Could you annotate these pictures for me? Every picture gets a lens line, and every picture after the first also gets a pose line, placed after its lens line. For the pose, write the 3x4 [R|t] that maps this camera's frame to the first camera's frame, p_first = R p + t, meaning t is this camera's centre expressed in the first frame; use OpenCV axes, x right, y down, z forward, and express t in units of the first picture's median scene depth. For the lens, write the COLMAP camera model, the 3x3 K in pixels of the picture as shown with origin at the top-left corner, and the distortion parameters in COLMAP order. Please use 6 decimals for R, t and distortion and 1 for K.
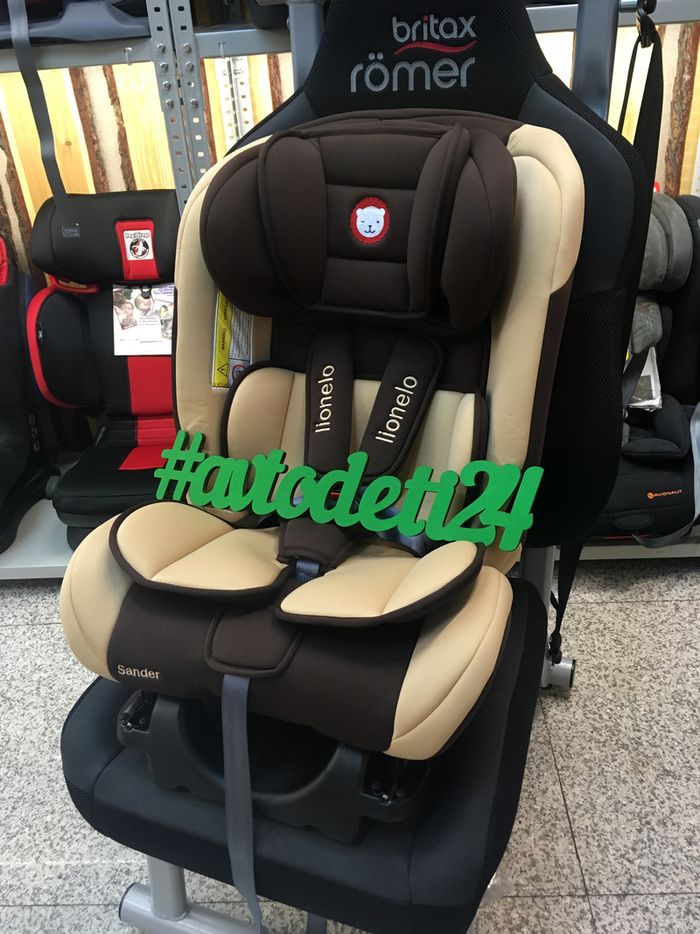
lens RADIAL K [[797.6, 0, 351.0], [0, 797.6, 466.8], [0, 0, 1]] dist [0.073489, -0.109119]
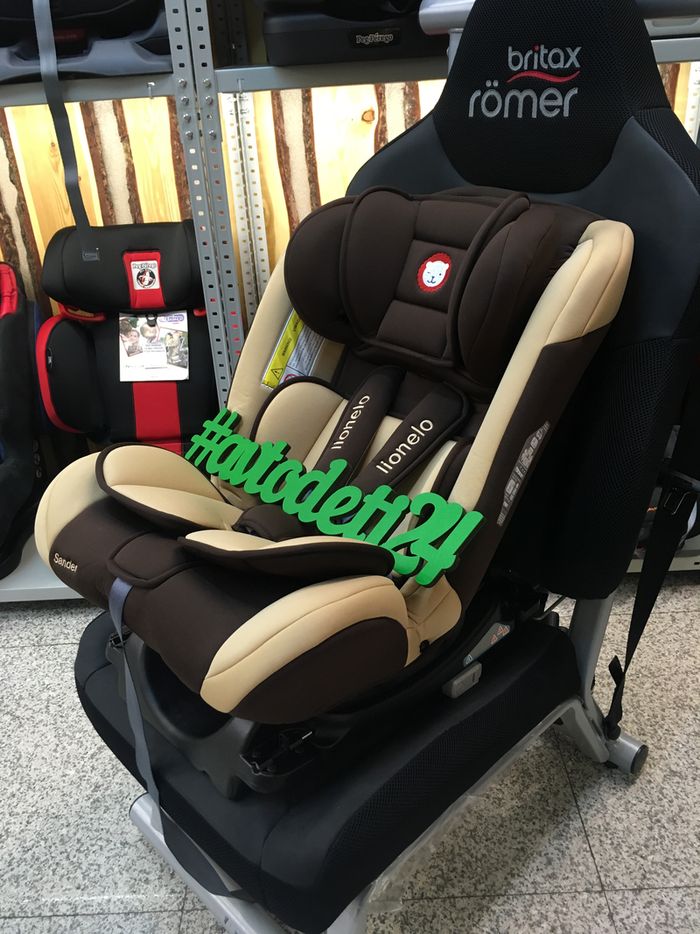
lens RADIAL K [[799.0, 0, 350.4], [0, 799.0, 466.0], [0, 0, 1]] dist [0.072532, -0.109114]
pose [[0.999533, -0.007047, 0.029743, -0.046772], [0.008789, 0.998228, -0.058846, 0.045847], [-0.029276, 0.059080, 0.997824, -0.035957]]
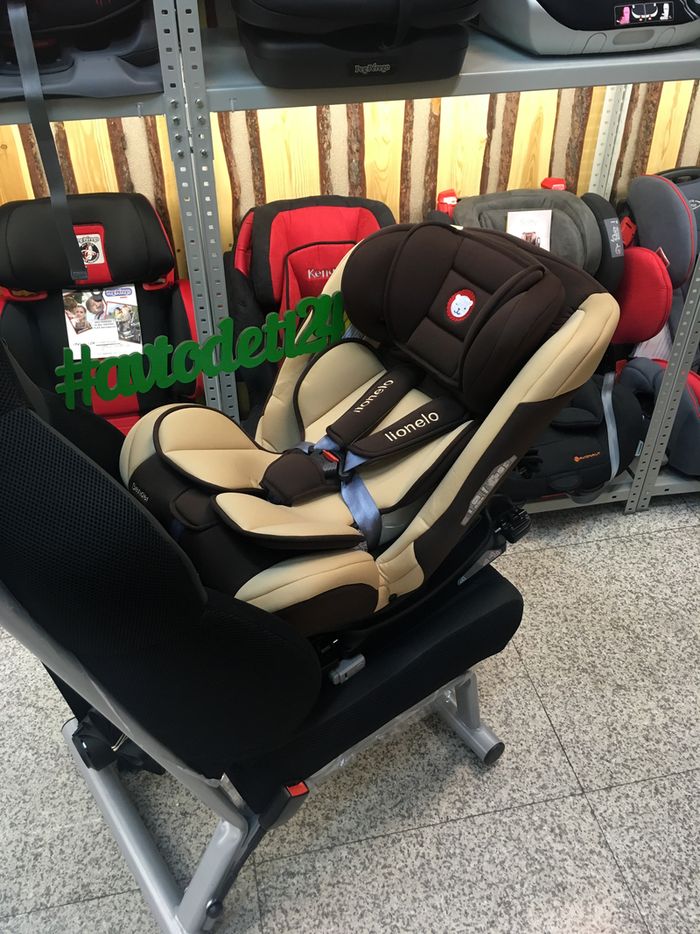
lens RADIAL K [[799.0, 0, 350.4], [0, 799.0, 466.0], [0, 0, 1]] dist [0.072532, -0.109114]
pose [[0.971798, -0.096390, 0.215217, -0.265985], [0.069428, 0.989144, 0.129513, -0.163902], [-0.225364, -0.110918, 0.967940, -0.106096]]
